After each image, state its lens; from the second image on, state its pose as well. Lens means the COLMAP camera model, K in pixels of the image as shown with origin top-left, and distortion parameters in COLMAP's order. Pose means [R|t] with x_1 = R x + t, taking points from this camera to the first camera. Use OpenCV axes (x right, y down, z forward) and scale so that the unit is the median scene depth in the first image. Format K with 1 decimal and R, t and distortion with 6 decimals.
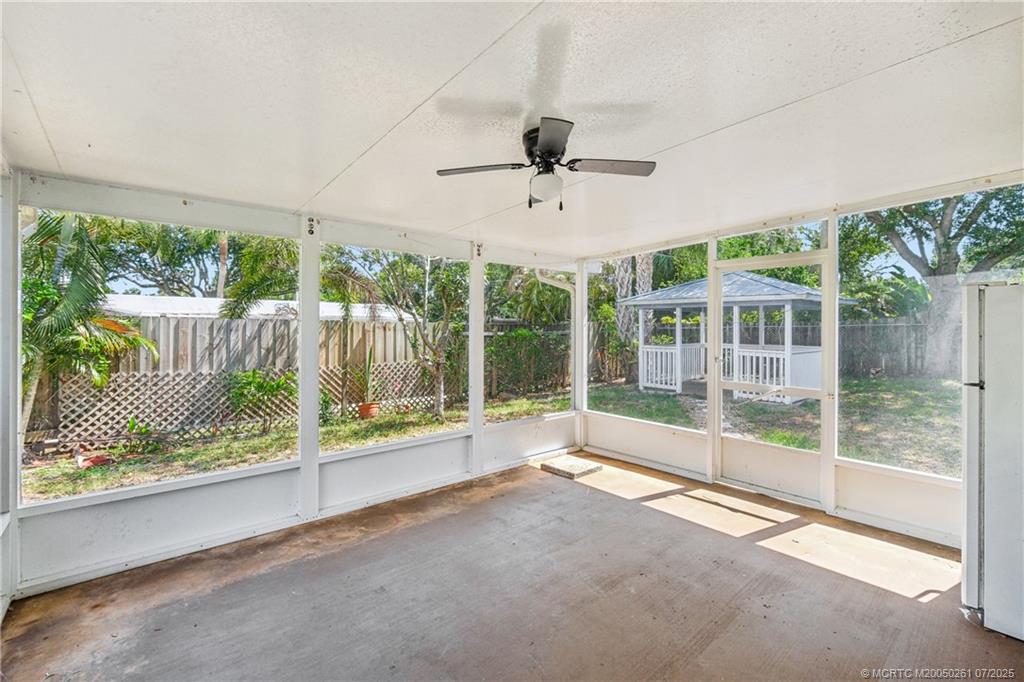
lens RADIAL K [[451.4, 0, 512.2], [0, 451.4, 326.8], [0, 0, 1]] dist [-0.001494, -0.000609]
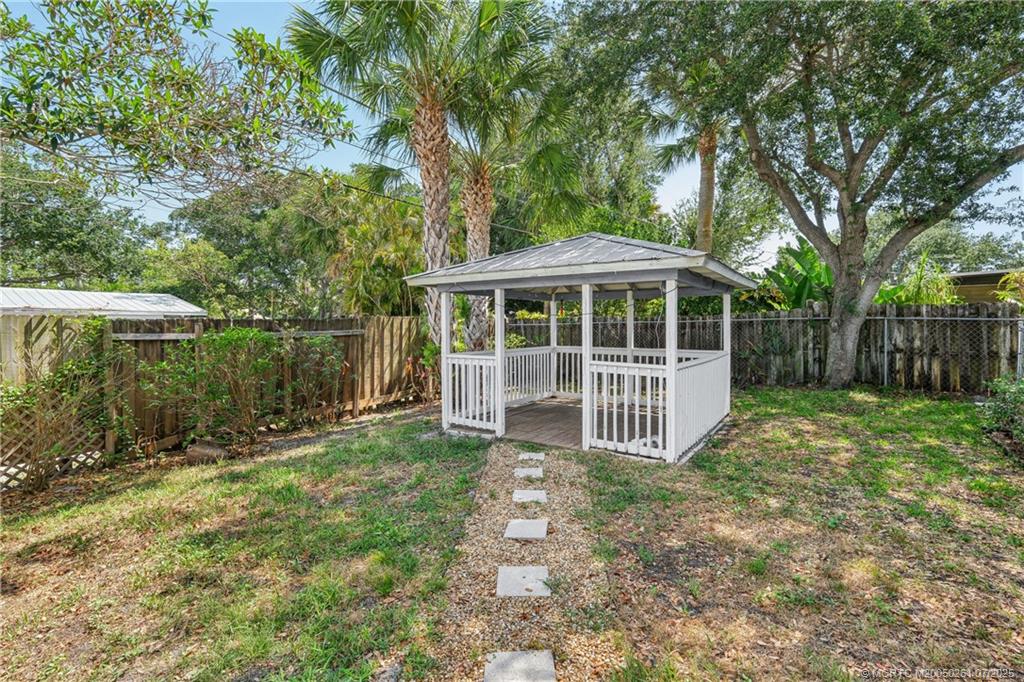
lens RADIAL K [[447.0, 0, 512.0], [0, 447.0, 341.0], [0, 0, 1]] dist [-0.000784, -0.000114]
pose [[0.972305, -0.013722, 0.233311, 0.227523], [0.005047, 0.999275, 0.037738, 0.002328], [-0.233660, -0.035515, 0.971670, 0.396001]]
